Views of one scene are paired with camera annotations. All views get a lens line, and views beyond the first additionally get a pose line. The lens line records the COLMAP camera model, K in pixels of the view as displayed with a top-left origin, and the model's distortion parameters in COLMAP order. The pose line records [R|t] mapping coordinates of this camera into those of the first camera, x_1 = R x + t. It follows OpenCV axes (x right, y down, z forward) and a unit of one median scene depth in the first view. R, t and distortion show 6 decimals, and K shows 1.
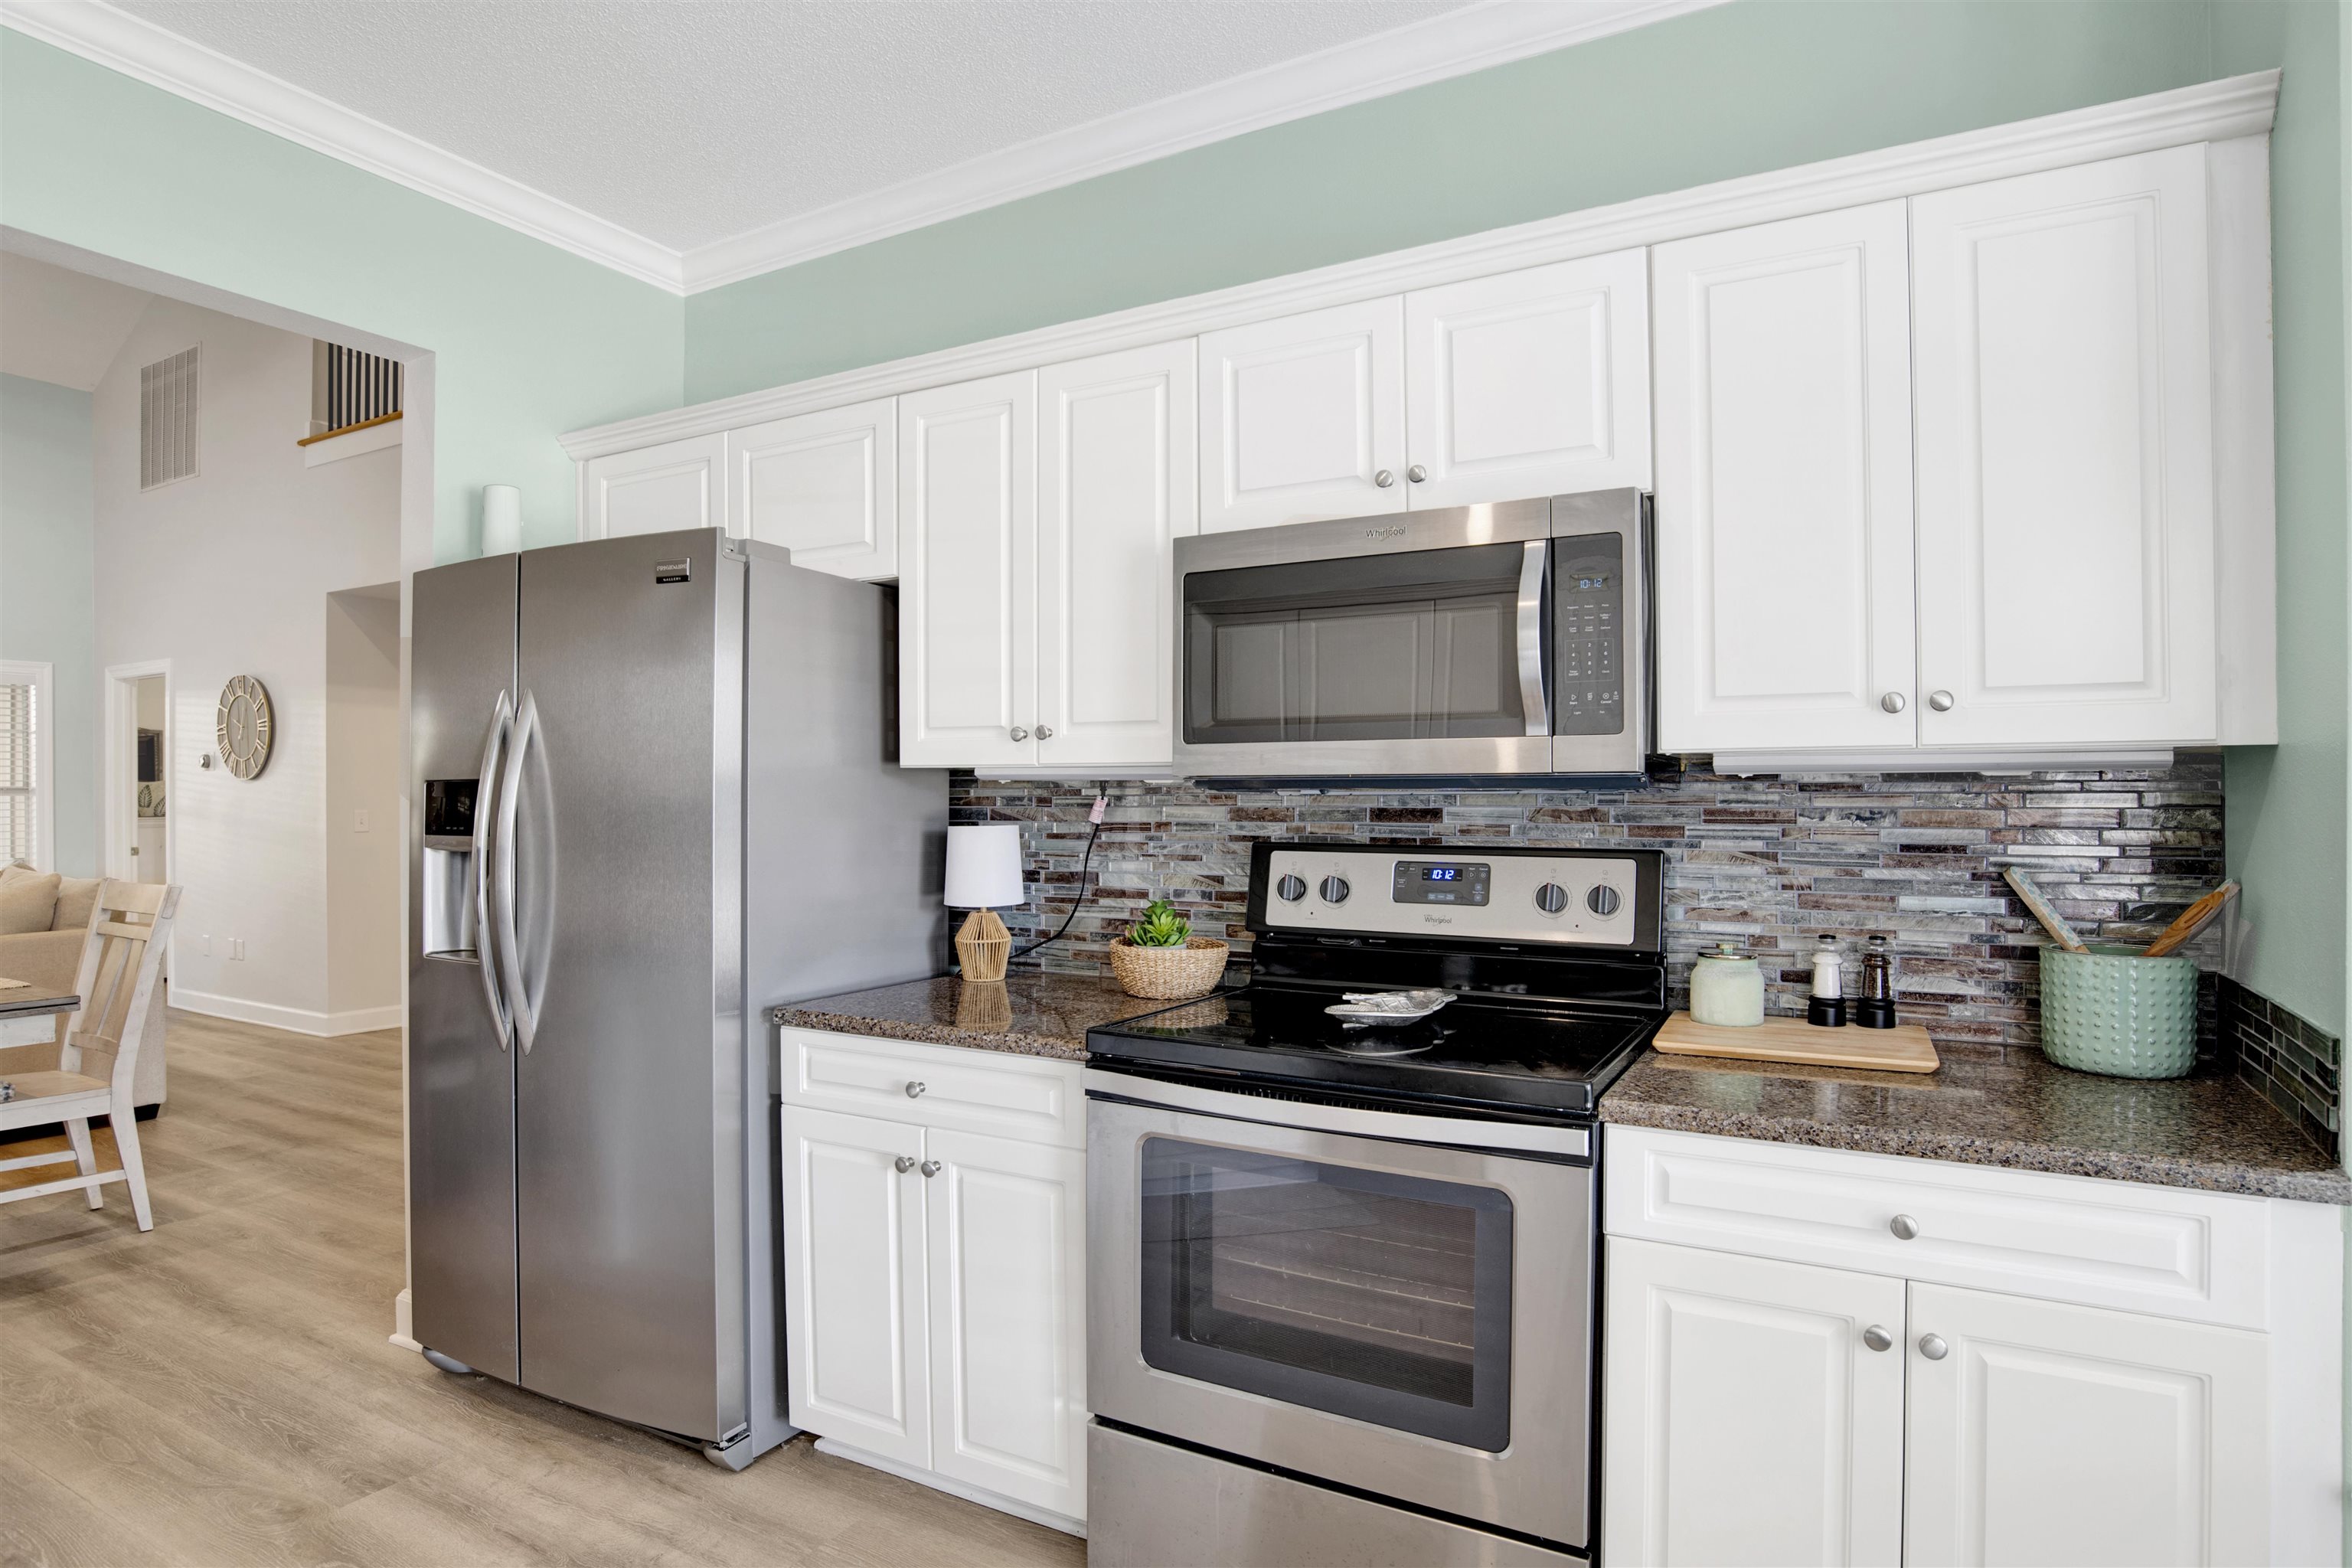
lens RADIAL K [[1252.0, 0, 1191.3], [0, 1252.0, 820.2], [0, 0, 1]] dist [-0.066667, 0.021526]
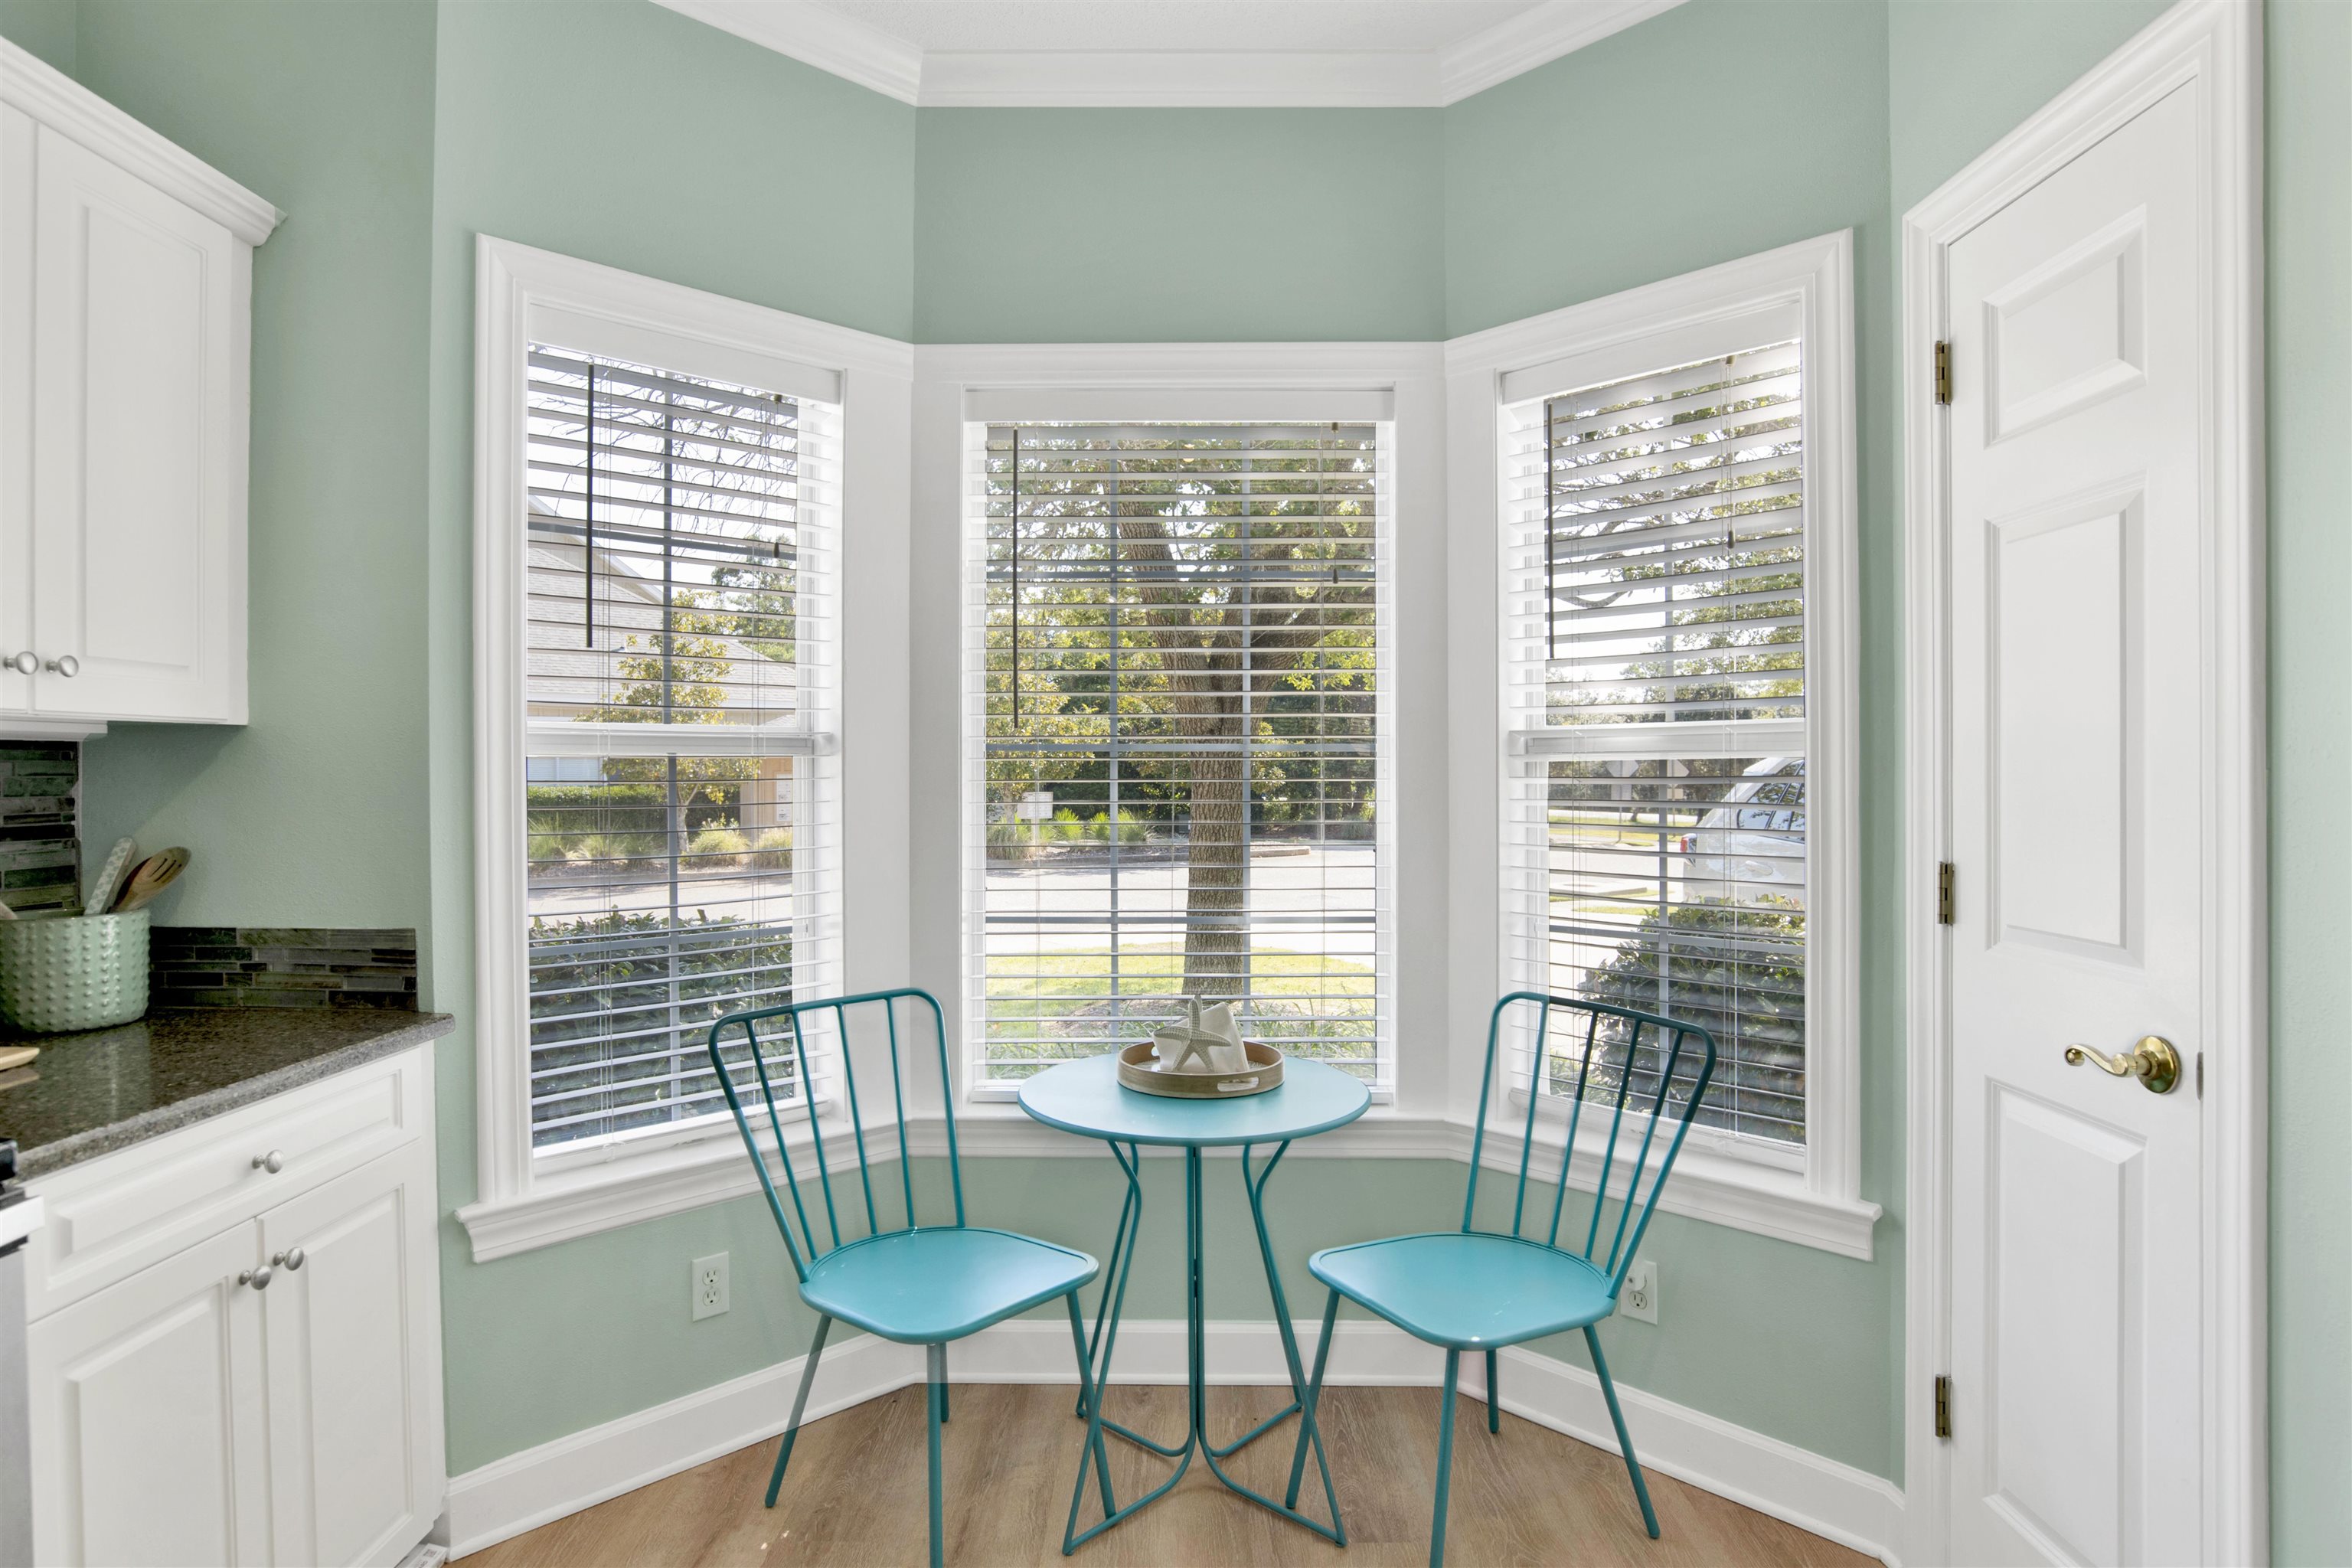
lens RADIAL K [[1252.0, 0, 1171.8], [0, 1252.0, 775.5], [0, 0, 1]] dist [-0.066667, 0.021526]
pose [[-0.475260, -0.006160, 0.879824, -0.472130], [0.015541, 0.999761, 0.015394, -0.010100], [-0.879708, 0.020990, -0.475050, 0.505531]]
